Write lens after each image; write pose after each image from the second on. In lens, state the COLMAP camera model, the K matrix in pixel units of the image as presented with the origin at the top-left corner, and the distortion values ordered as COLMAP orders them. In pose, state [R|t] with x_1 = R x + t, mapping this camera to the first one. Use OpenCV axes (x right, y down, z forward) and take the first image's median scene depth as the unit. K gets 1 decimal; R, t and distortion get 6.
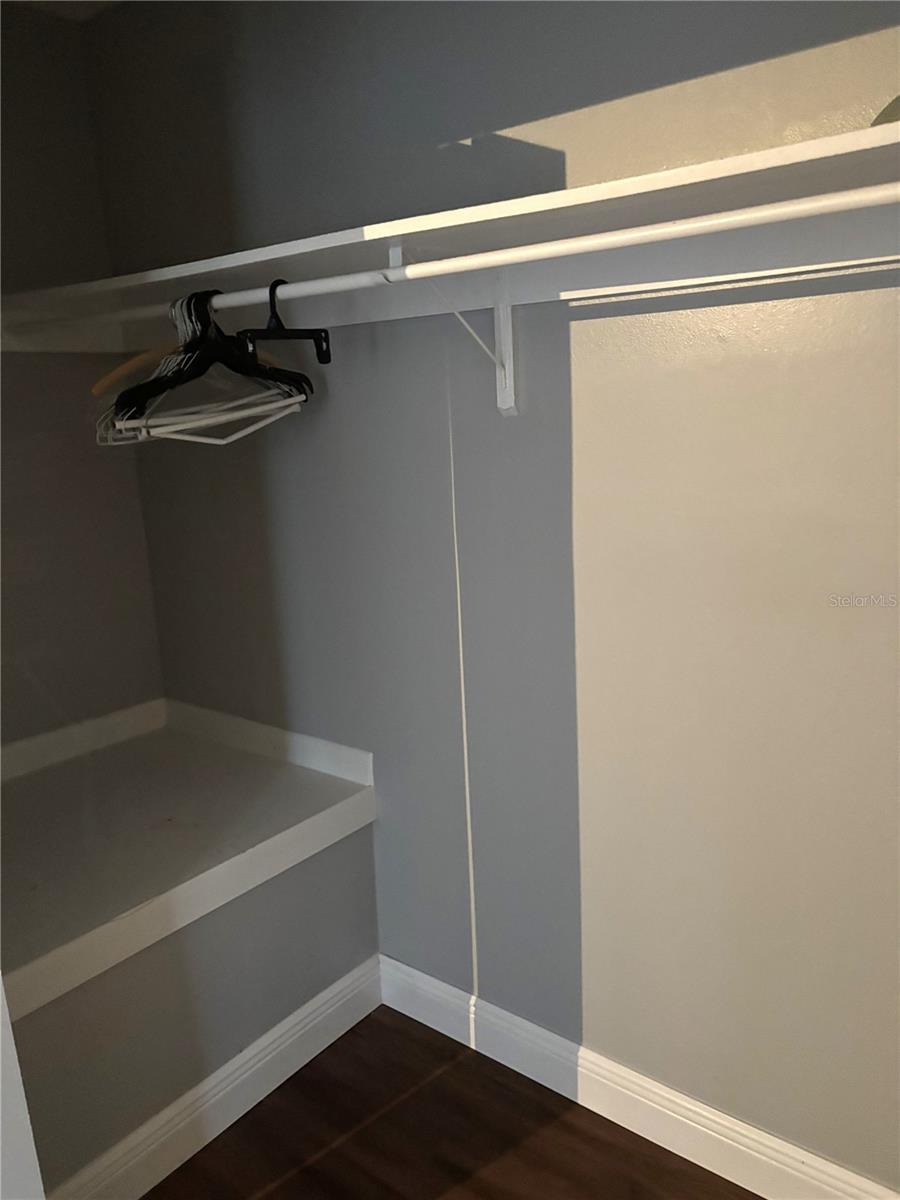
lens RADIAL K [[899.7, 0, 449.3], [0, 899.7, 601.9], [0, 0, 1]] dist [0.026787, -0.036819]
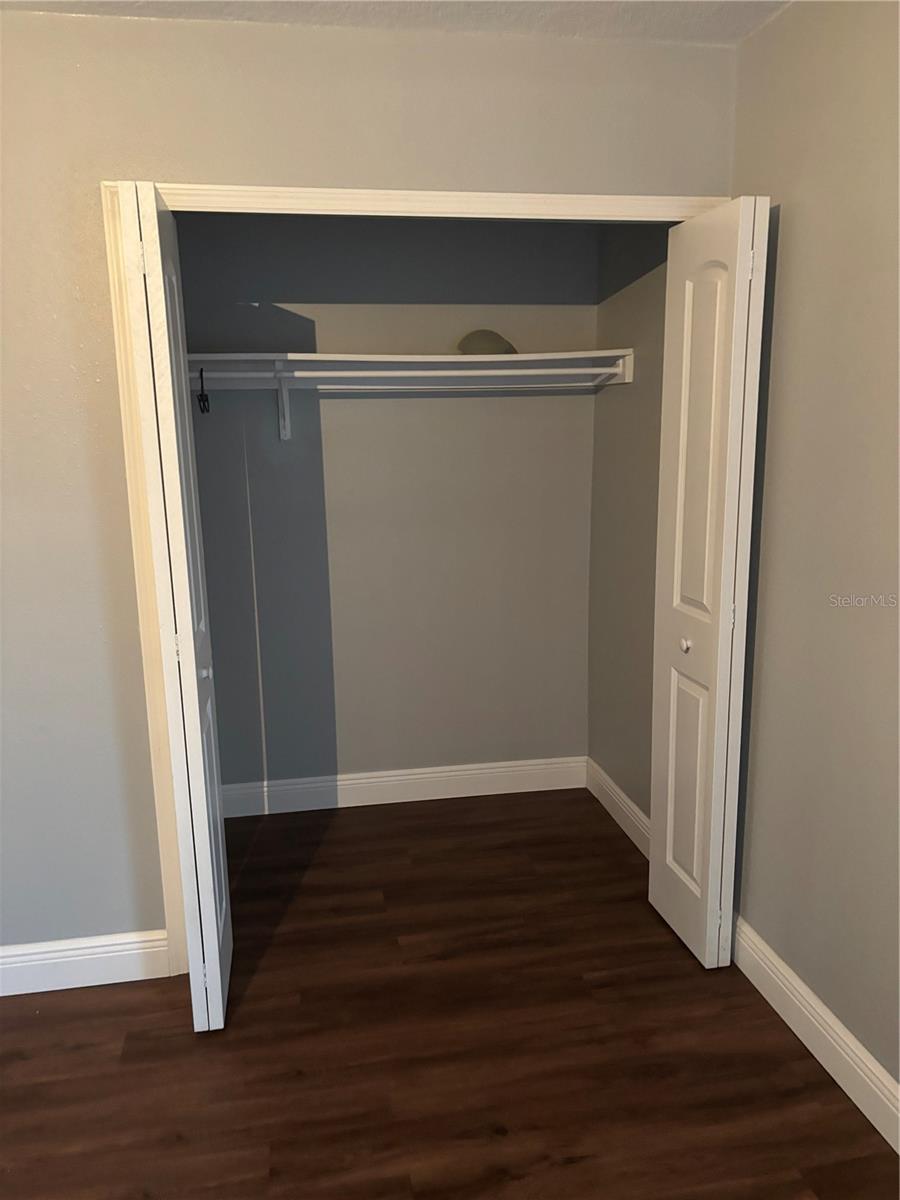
lens RADIAL K [[899.7, 0, 445.3], [0, 899.7, 602.0], [0, 0, 1]] dist [0.026787, -0.036819]
pose [[0.663222, -0.105475, 0.740953, -1.218965], [0.151649, 0.988422, 0.004962, 0.180000], [-0.732898, 0.109074, 0.671538, -0.541747]]
